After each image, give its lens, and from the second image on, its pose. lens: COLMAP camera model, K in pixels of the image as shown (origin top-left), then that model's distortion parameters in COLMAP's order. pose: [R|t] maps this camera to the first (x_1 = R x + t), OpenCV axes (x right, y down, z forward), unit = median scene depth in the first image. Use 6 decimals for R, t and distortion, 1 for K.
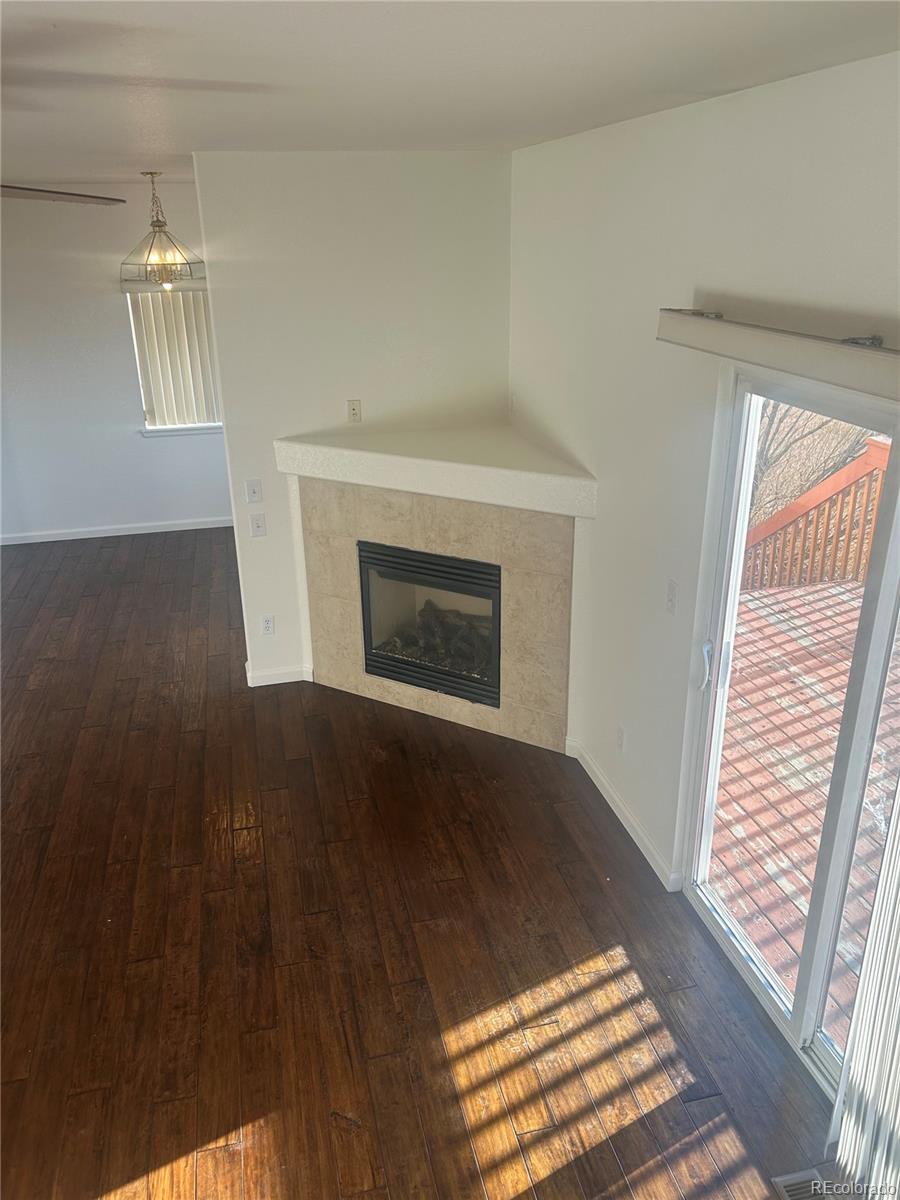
lens RADIAL K [[905.9, 0, 450.5], [0, 905.9, 593.7], [0, 0, 1]] dist [0.049022, -0.049744]
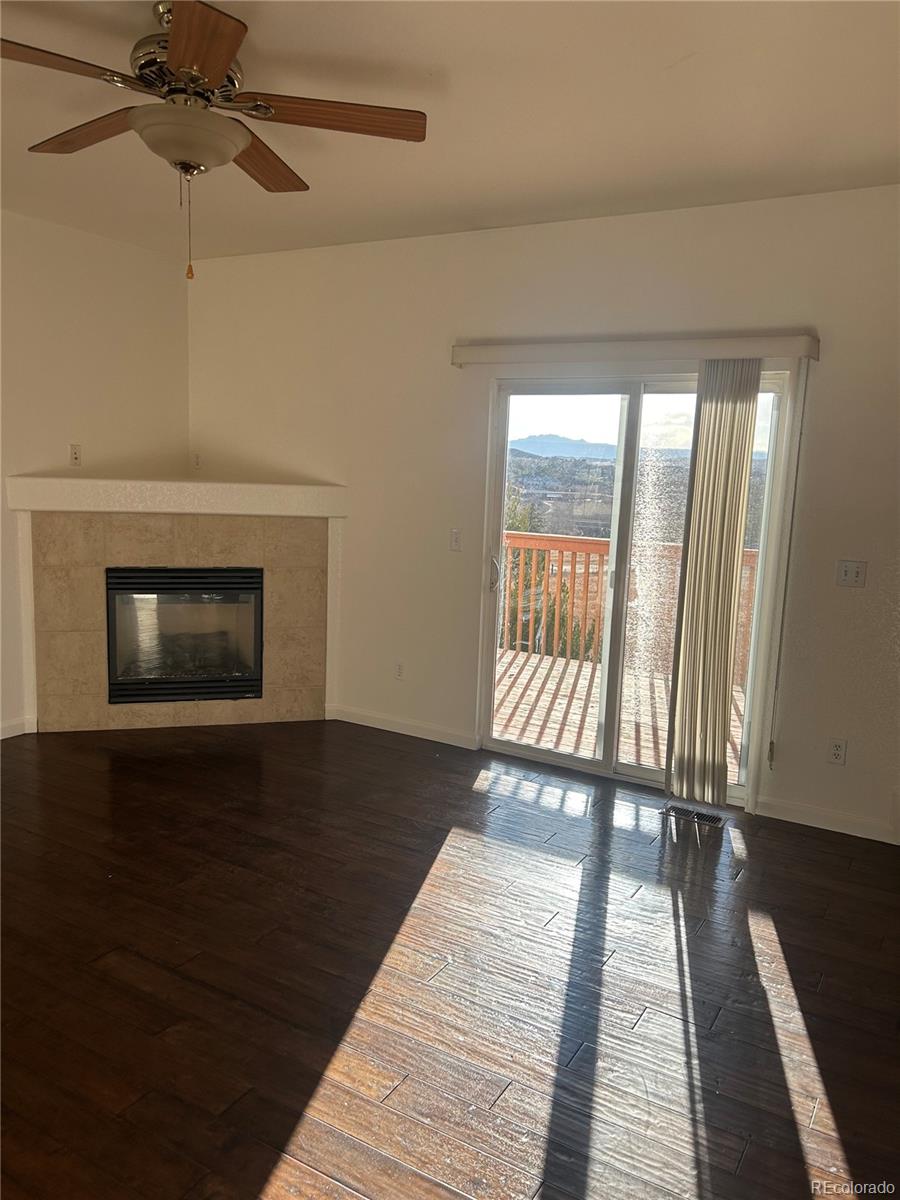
lens RADIAL K [[900.4, 0, 472.7], [0, 900.4, 604.8], [0, 0, 1]] dist [-0.007934, -0.005805]
pose [[0.681787, -0.070125, 0.728182, -0.628006], [0.224872, 0.967291, -0.117393, 0.219614], [-0.696131, 0.243785, 0.675256, 0.005451]]
